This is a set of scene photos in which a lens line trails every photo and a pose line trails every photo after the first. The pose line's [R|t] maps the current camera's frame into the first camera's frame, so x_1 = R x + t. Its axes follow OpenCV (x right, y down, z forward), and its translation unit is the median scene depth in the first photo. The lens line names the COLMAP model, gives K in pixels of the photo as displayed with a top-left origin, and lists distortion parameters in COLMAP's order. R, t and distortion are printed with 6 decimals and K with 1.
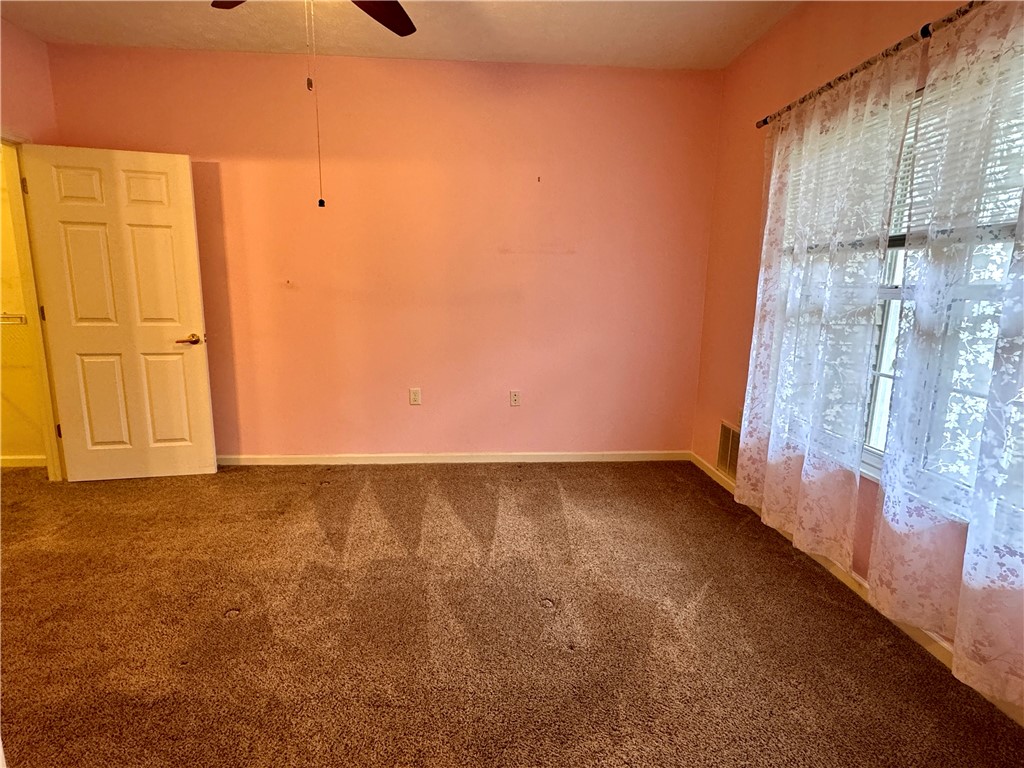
lens RADIAL K [[528.9, 0, 507.4], [0, 528.9, 381.8], [0, 0, 1]] dist [-0.005768, -0.001169]
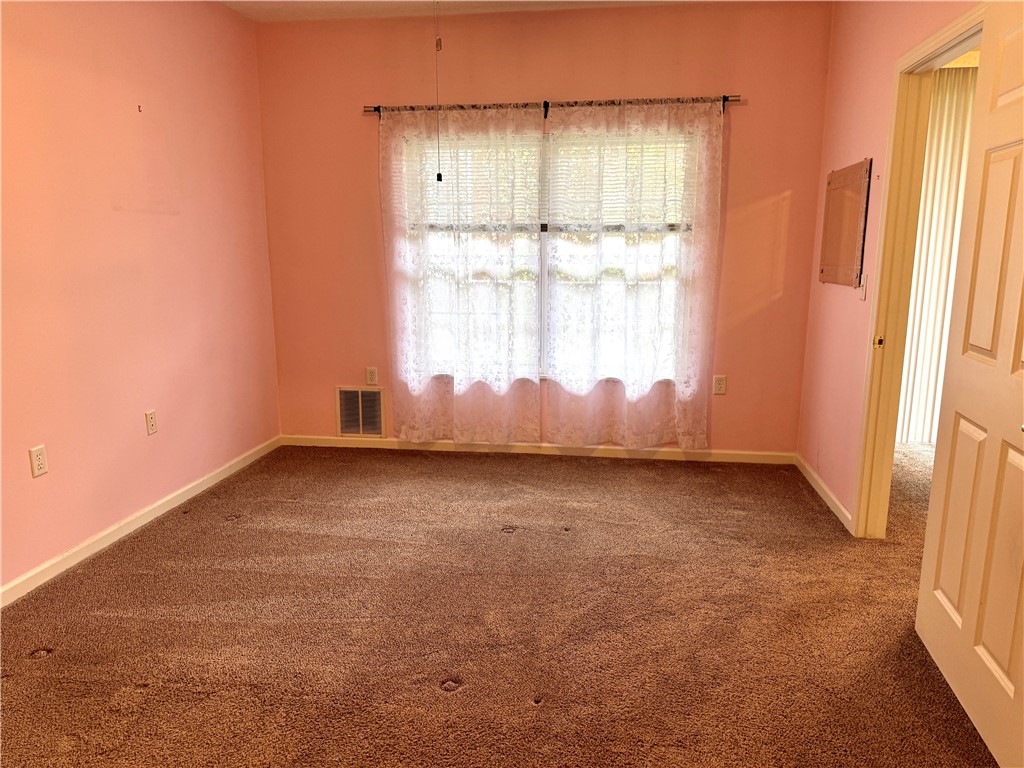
lens RADIAL K [[717.0, 0, 512.4], [0, 717.0, 386.9], [0, 0, 1]] dist [0.066782, -0.080320]
pose [[0.213587, -0.195838, 0.957094, -1.208303], [0.175692, 0.971428, 0.159563, -0.127275], [-0.960996, 0.134073, 0.241891, 0.485984]]
